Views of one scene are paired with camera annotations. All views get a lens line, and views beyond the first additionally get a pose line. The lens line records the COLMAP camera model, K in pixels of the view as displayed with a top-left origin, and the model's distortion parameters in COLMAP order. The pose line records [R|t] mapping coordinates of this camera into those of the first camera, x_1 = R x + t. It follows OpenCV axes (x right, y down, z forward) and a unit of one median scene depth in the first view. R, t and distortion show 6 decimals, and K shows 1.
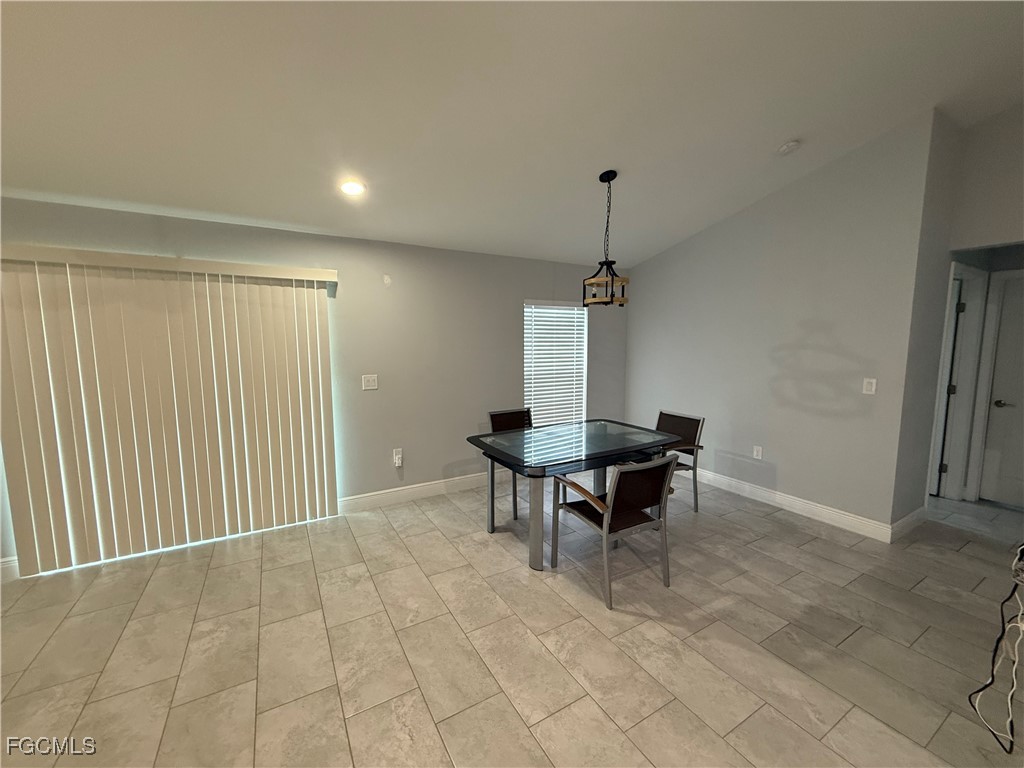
lens RADIAL K [[408.6, 0, 509.3], [0, 408.6, 386.5], [0, 0, 1]] dist [-0.002447, 0.000688]
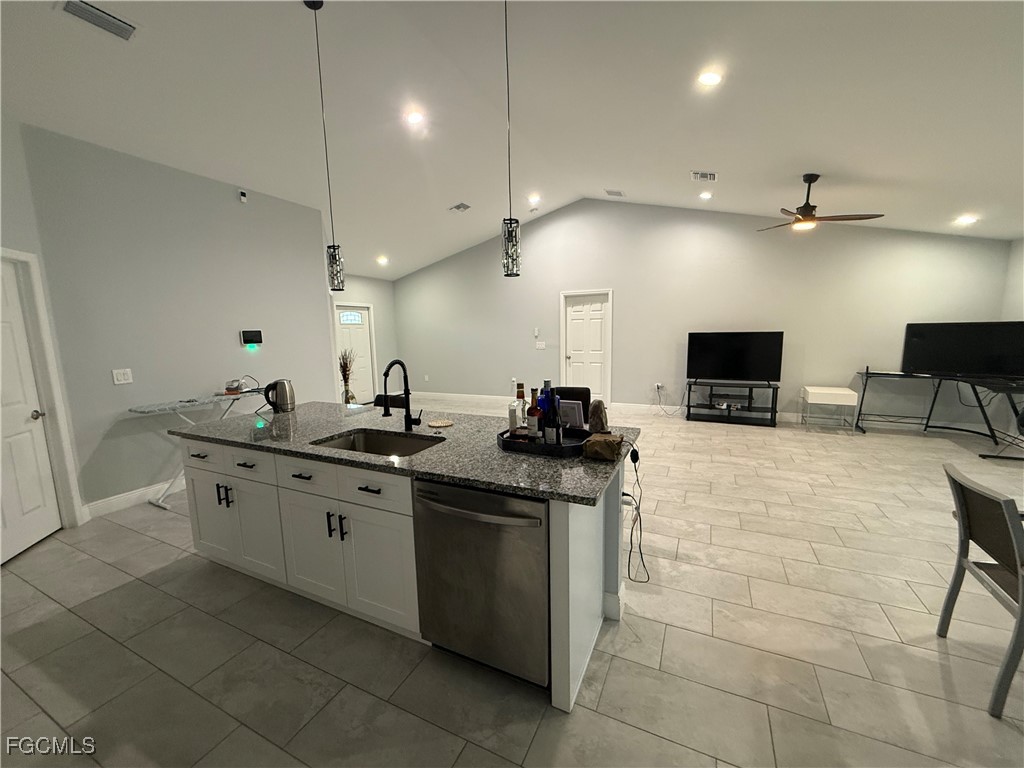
lens RADIAL K [[408.6, 0, 507.8], [0, 408.6, 385.9], [0, 0, 1]] dist [-0.002447, 0.000688]
pose [[-0.829715, 0.100613, -0.549044, 0.997270], [-0.034742, 0.972405, 0.230697, -0.081963], [0.557104, 0.210488, -0.803324, 0.767186]]
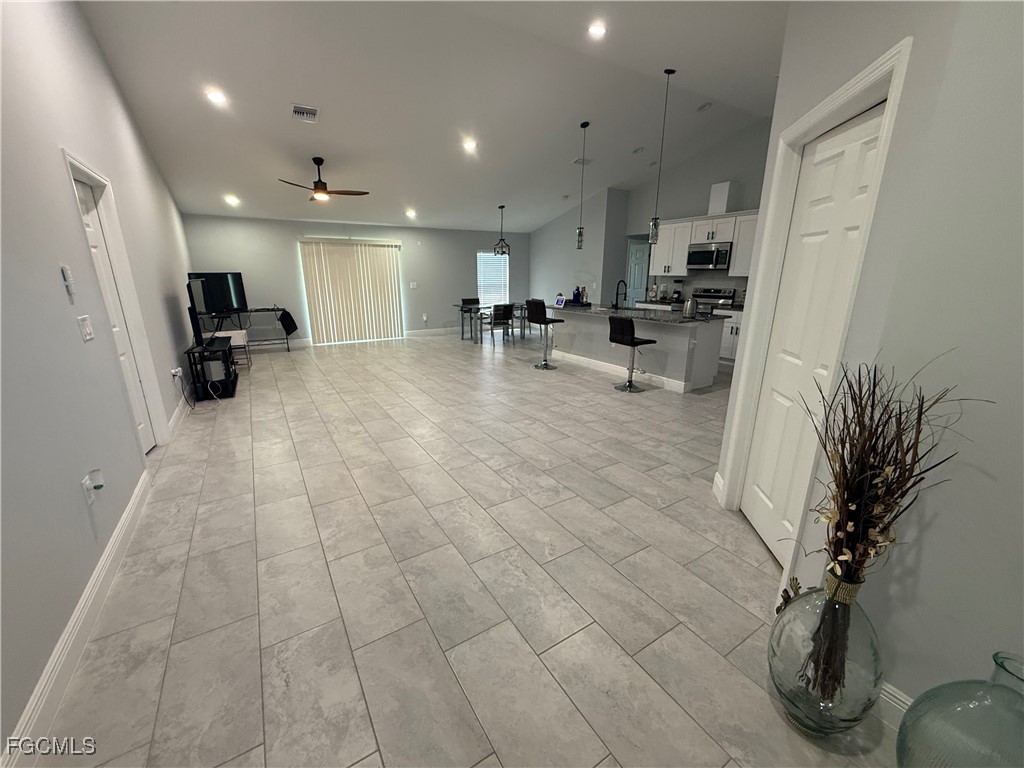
lens RADIAL K [[408.6, 0, 508.5], [0, 408.6, 383.7], [0, 0, 1]] dist [-0.002447, 0.000688]
pose [[0.999560, -0.006011, 0.029063, 0.189229], [0.001307, 0.987242, 0.159224, 0.212747], [-0.029650, -0.159115, 0.986815, -1.815436]]
